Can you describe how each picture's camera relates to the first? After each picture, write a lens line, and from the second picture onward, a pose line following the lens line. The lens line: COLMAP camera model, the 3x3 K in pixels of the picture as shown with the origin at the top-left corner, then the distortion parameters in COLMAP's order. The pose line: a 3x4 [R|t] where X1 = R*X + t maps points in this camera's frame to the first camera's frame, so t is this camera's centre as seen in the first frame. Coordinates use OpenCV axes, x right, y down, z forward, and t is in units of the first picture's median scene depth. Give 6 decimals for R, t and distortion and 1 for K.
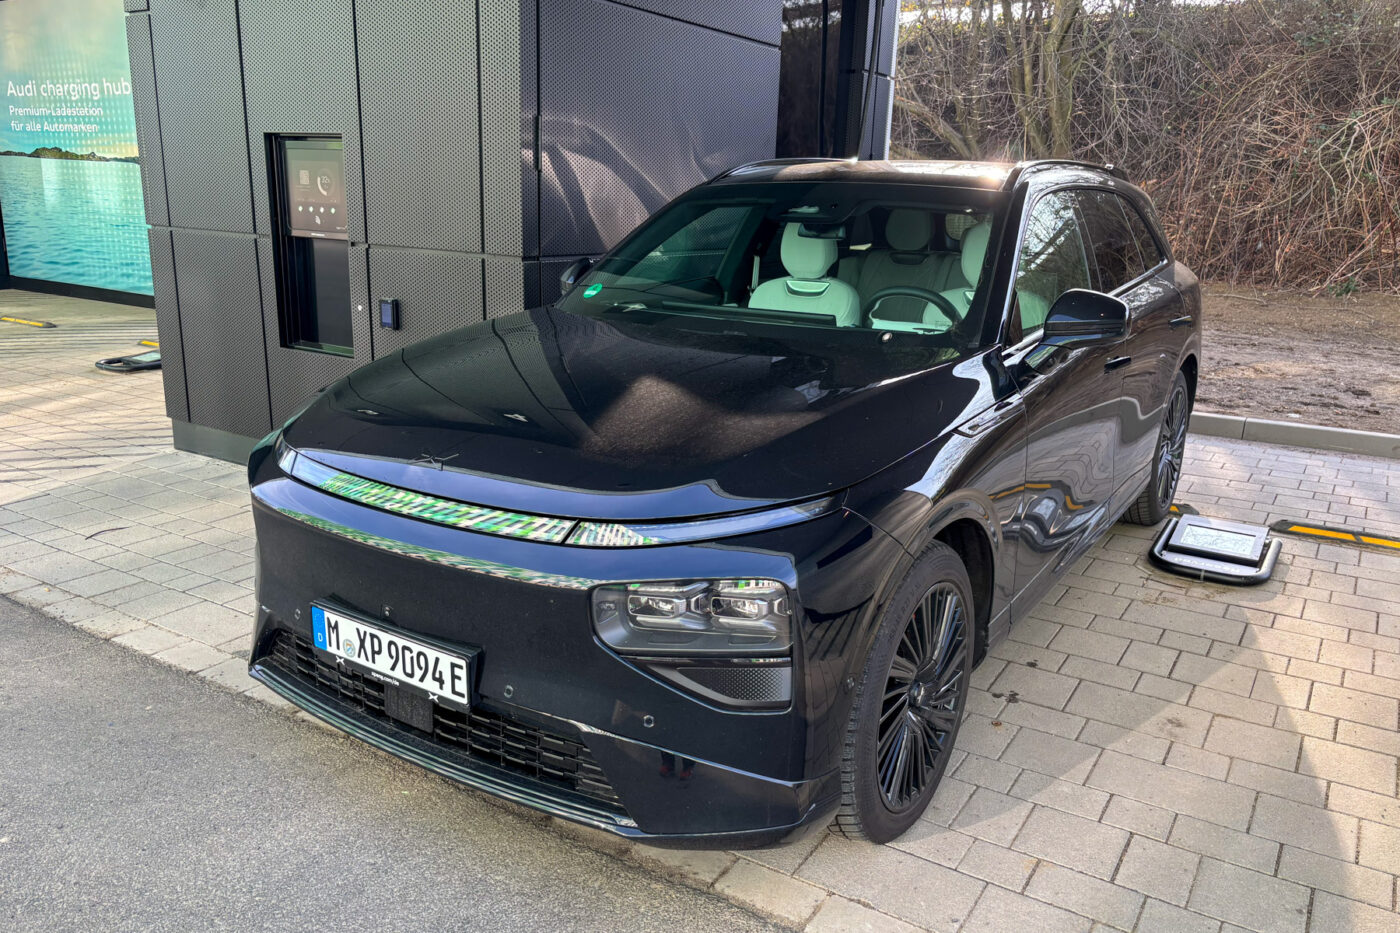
lens RADIAL K [[1075.9, 0, 695.8], [0, 1075.9, 475.3], [0, 0, 1]] dist [0.004368, -0.004583]
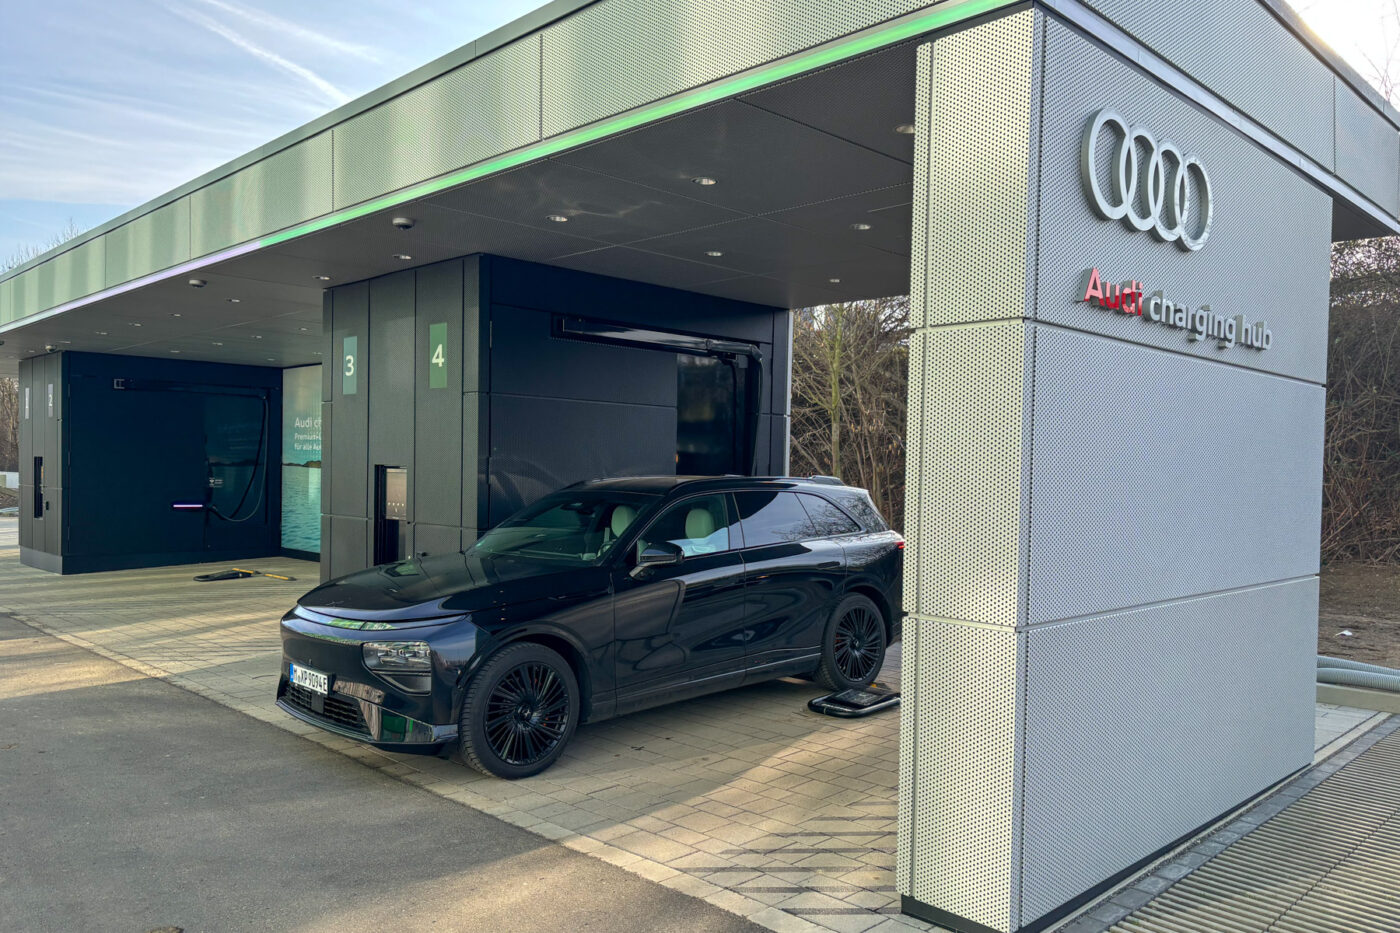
lens RADIAL K [[1075.9, 0, 695.8], [0, 1075.9, 475.3], [0, 0, 1]] dist [0.004368, -0.004583]
pose [[0.974495, -0.015915, -0.223843, 0.727007], [-0.041417, 0.967591, -0.249103, 0.181253], [0.220553, 0.252021, 0.942253, -0.812776]]
